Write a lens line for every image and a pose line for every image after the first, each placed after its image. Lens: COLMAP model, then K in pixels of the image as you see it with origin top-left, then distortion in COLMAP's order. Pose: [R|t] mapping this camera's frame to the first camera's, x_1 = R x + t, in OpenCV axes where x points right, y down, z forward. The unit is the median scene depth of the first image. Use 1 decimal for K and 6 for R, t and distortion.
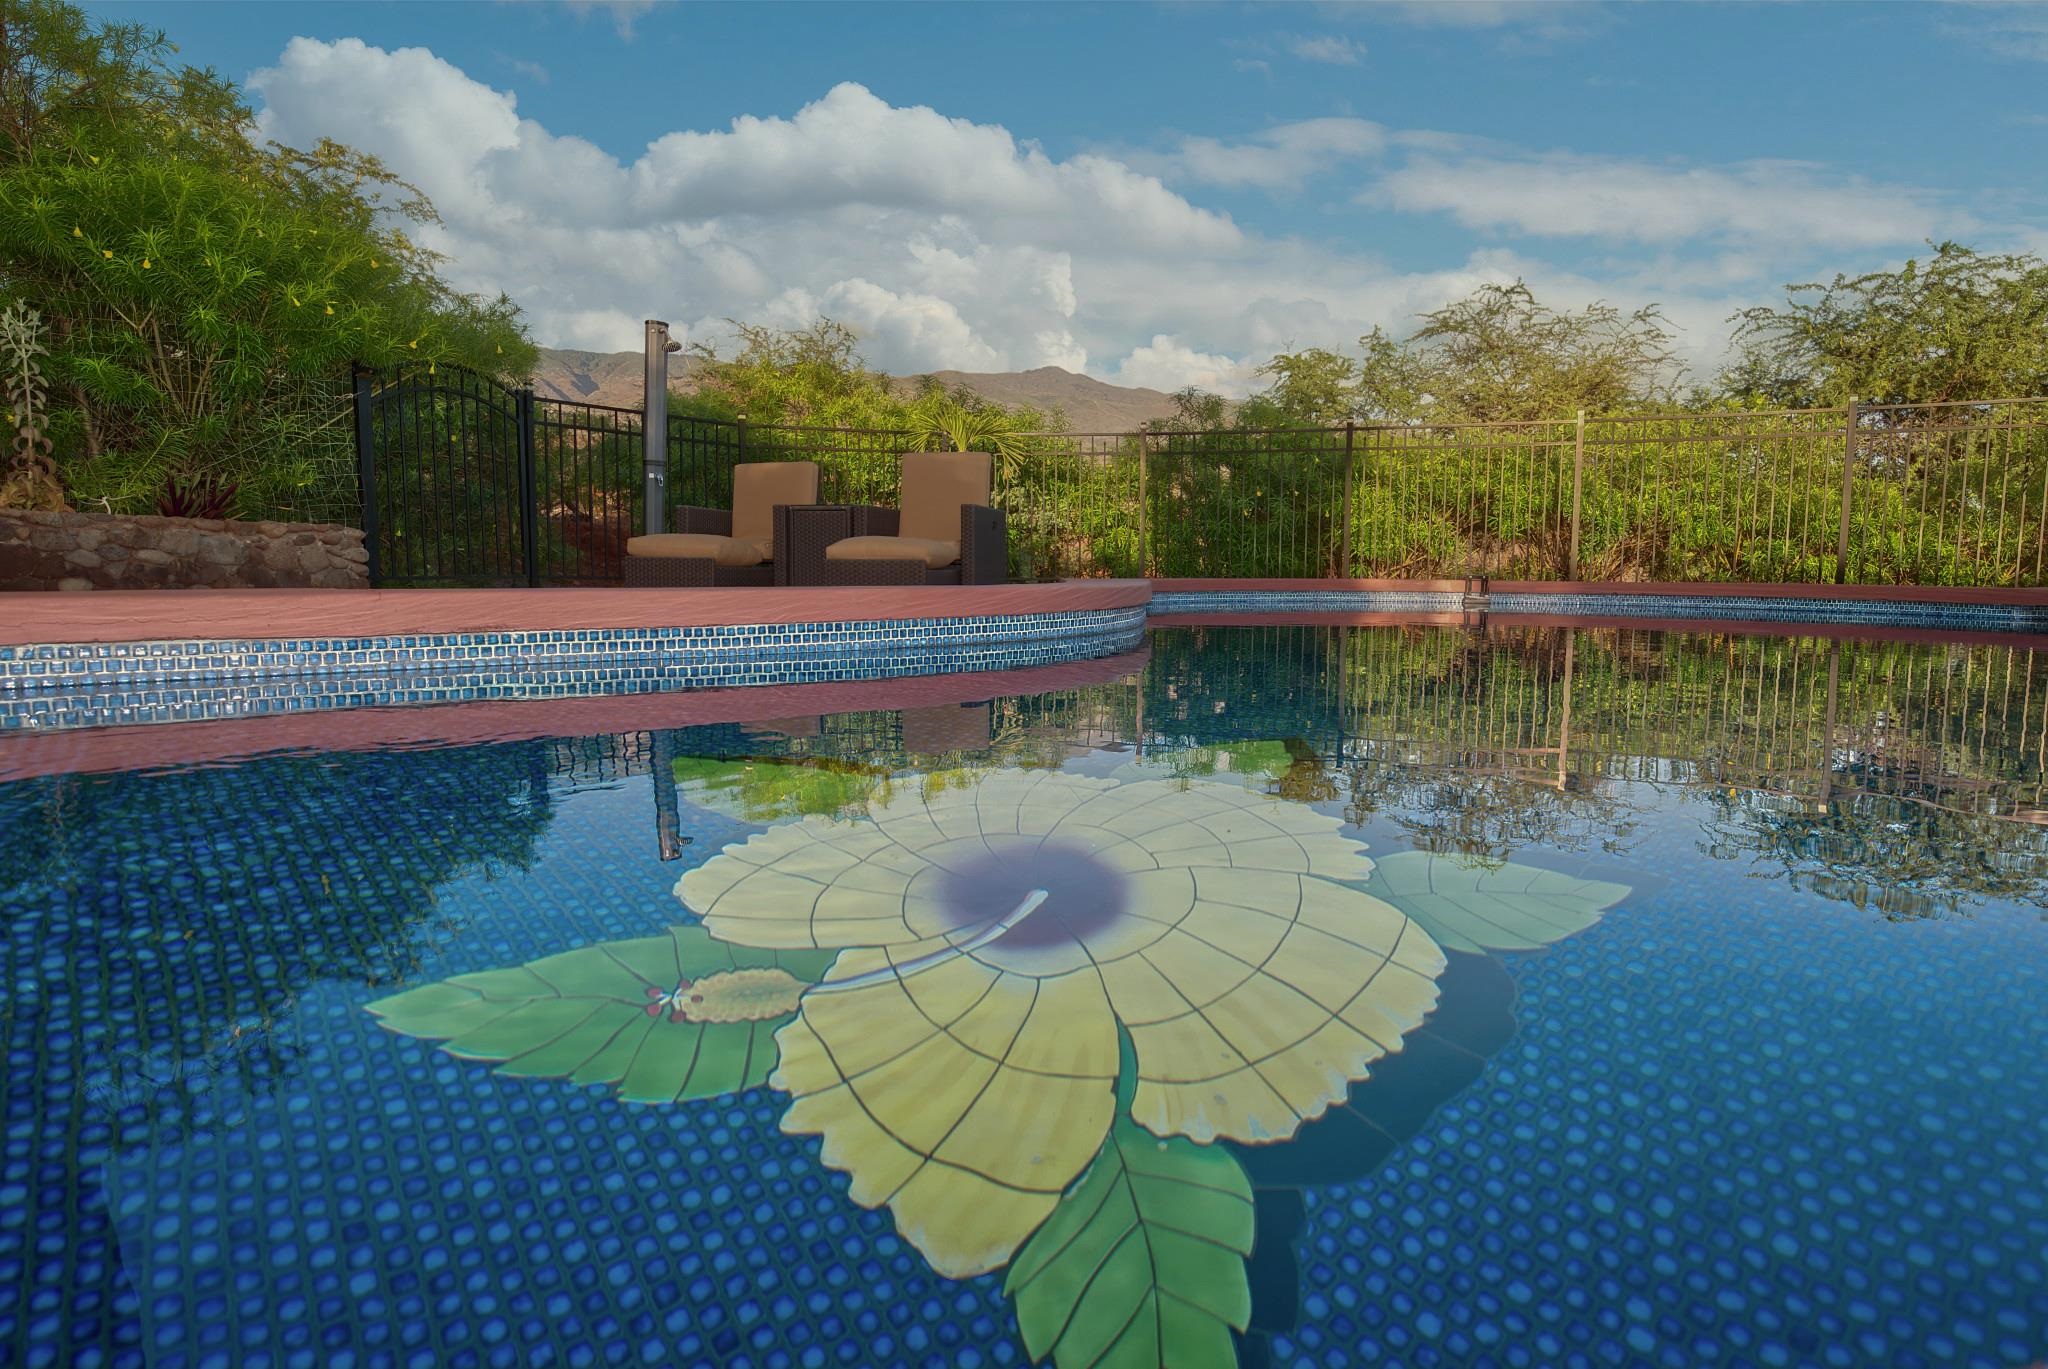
lens RADIAL K [[1090.9, 0, 1033.2], [0, 1090.9, 688.2], [0, 0, 1]] dist [-0.019450, -0.001019]
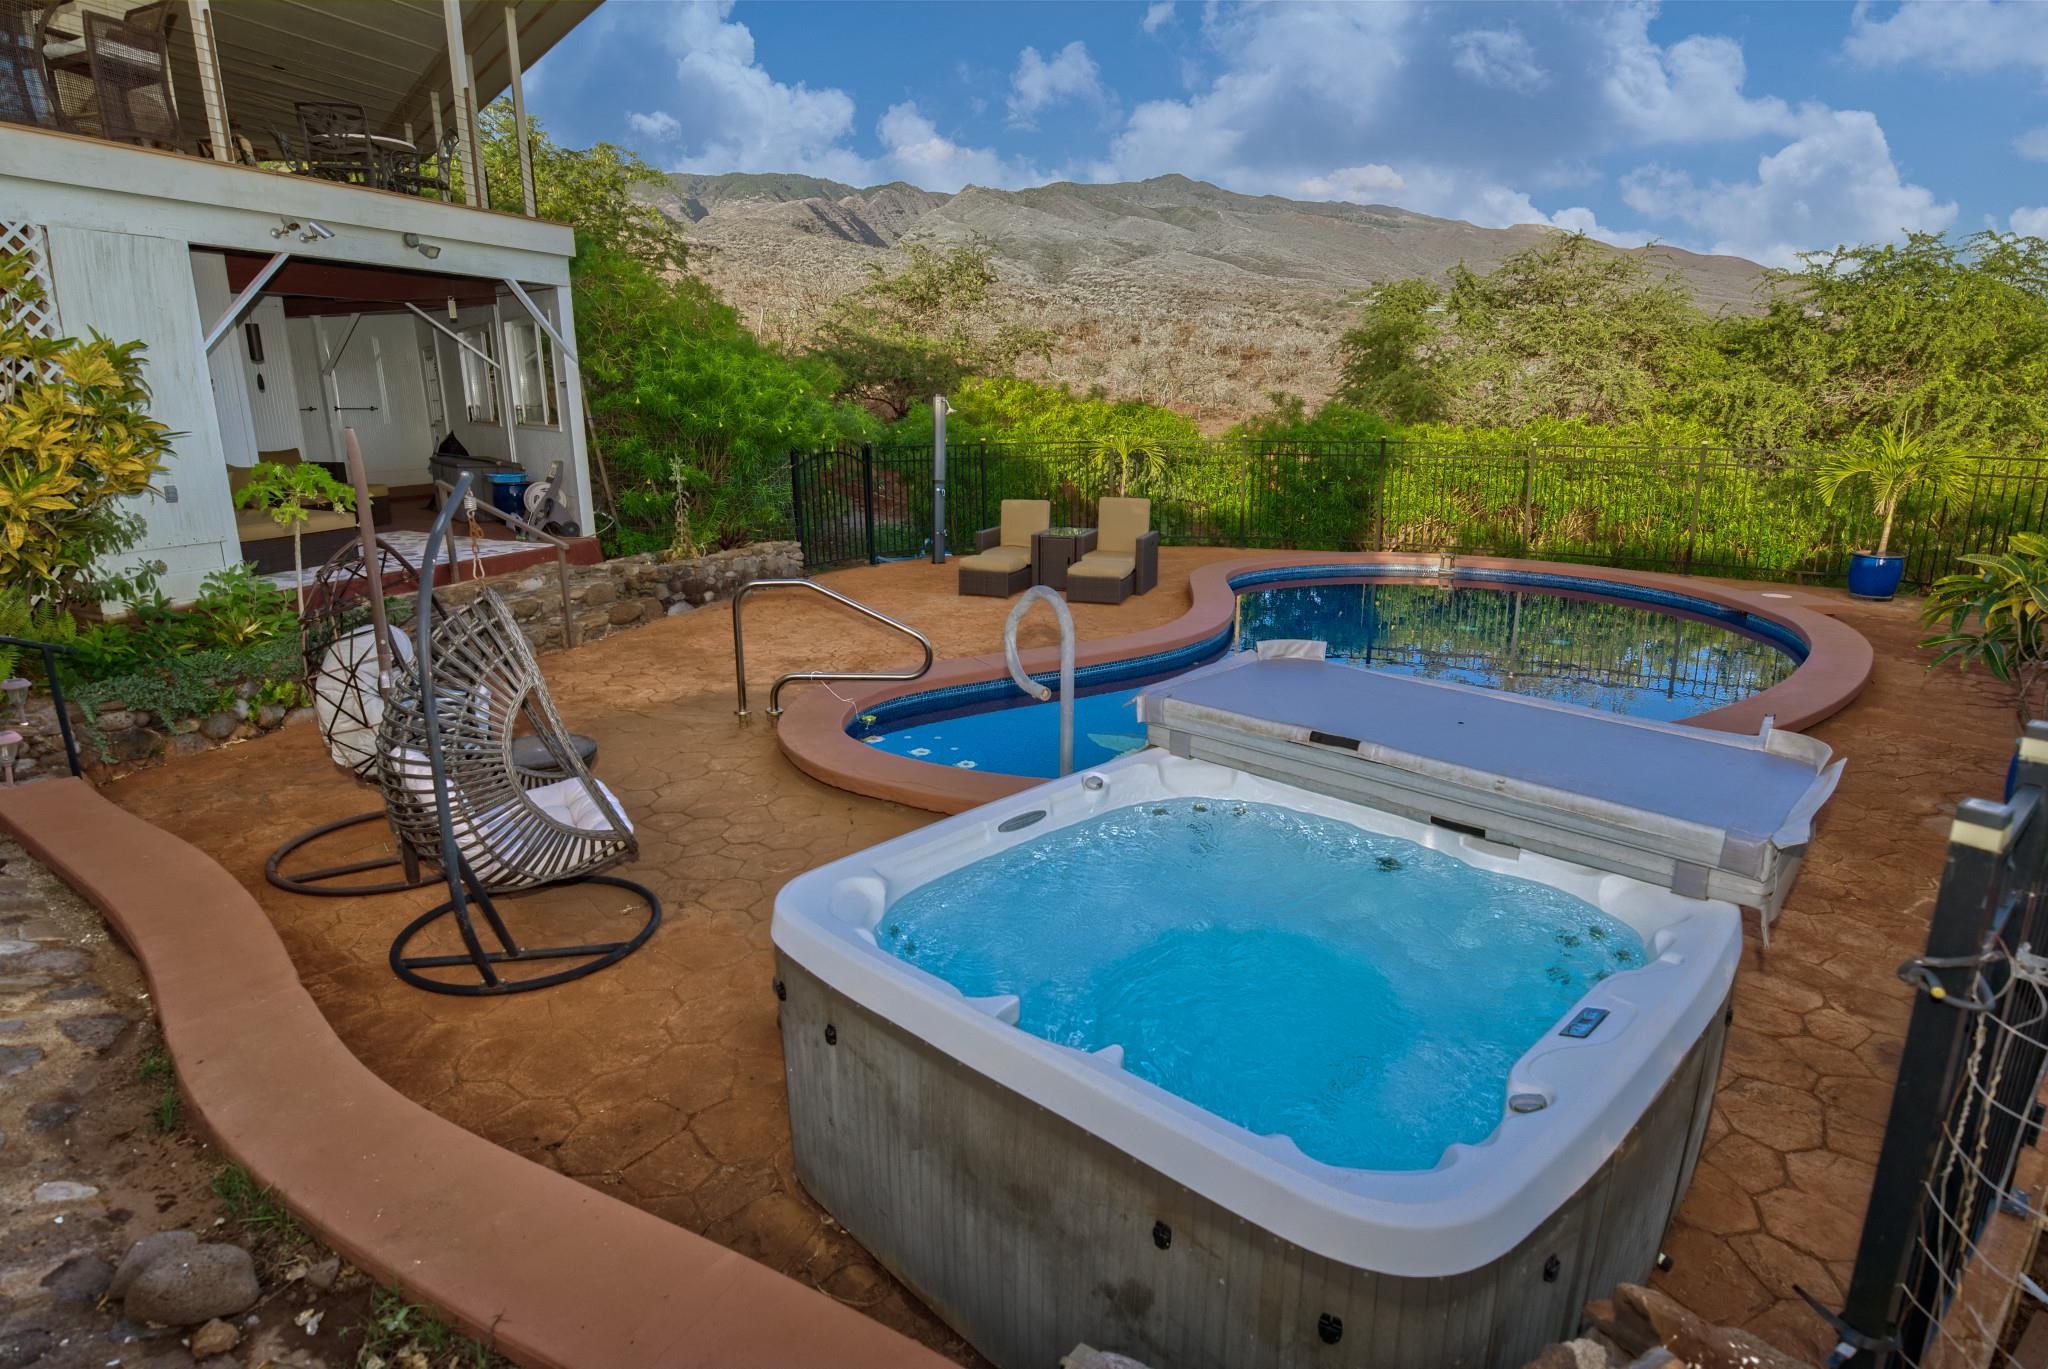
lens RADIAL K [[1090.9, 0, 1029.6], [0, 1090.9, 683.4], [0, 0, 1]] dist [-0.019450, -0.001019]
pose [[0.994323, 0.013390, -0.105557, -0.029788], [0.002449, 0.988908, 0.148507, -0.127743], [0.106375, -0.147922, 0.983262, -0.550696]]
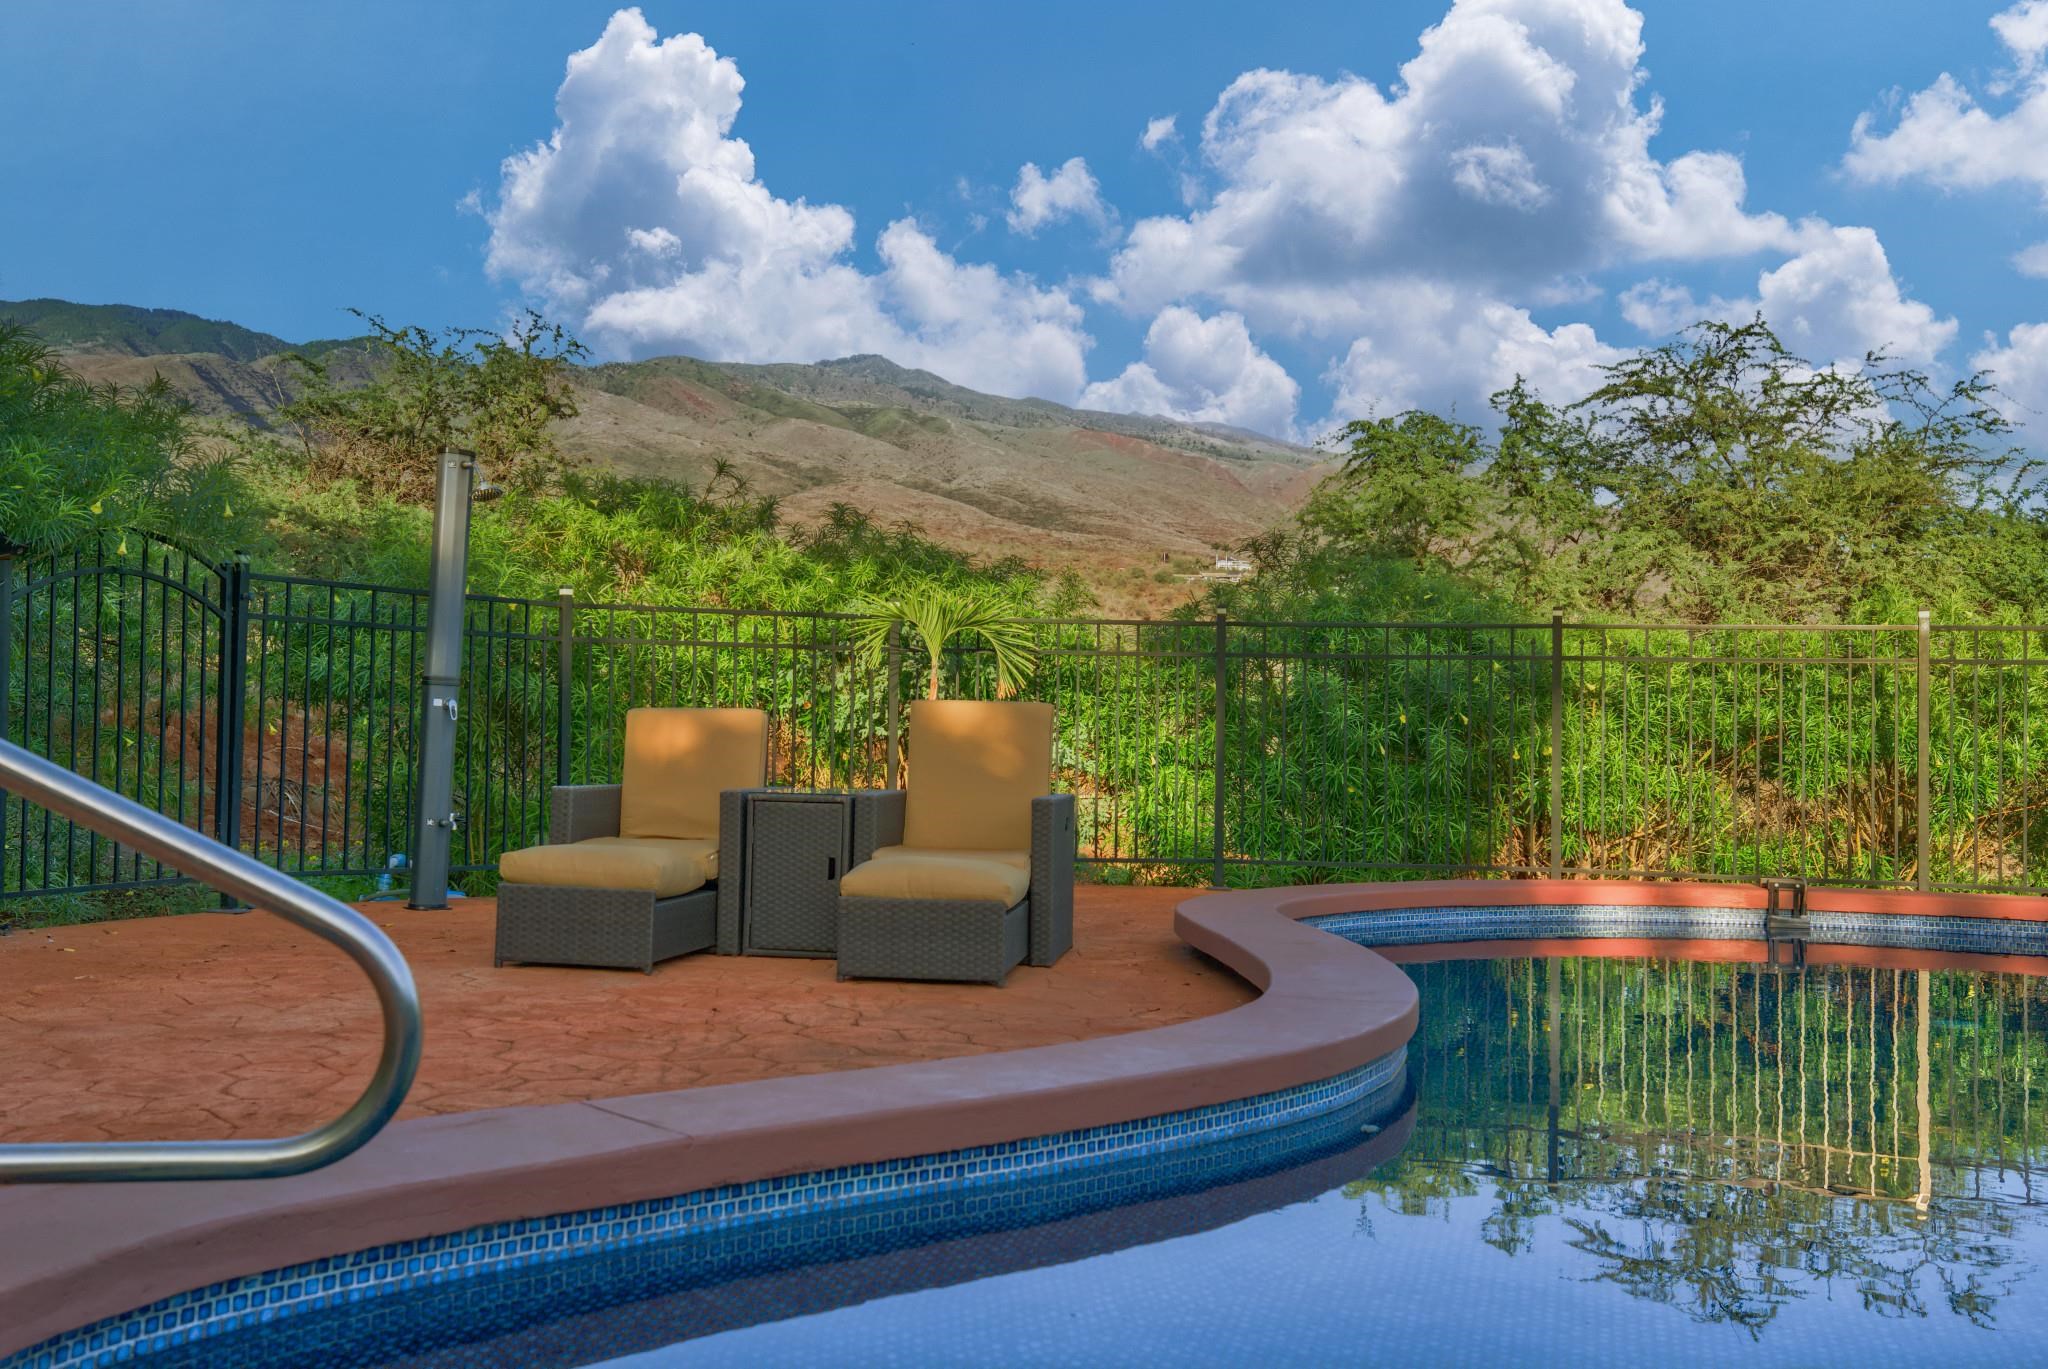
lens RADIAL K [[2060.5, 0, 1027.8], [0, 2060.5, 685.2], [0, 0, 1]] dist [0.024826, 0.000000]
pose [[0.995270, 0.012599, 0.096326, -0.117903], [-0.000121, 0.991715, -0.128461, -0.051027], [-0.097146, 0.127841, 0.987025, -0.123903]]
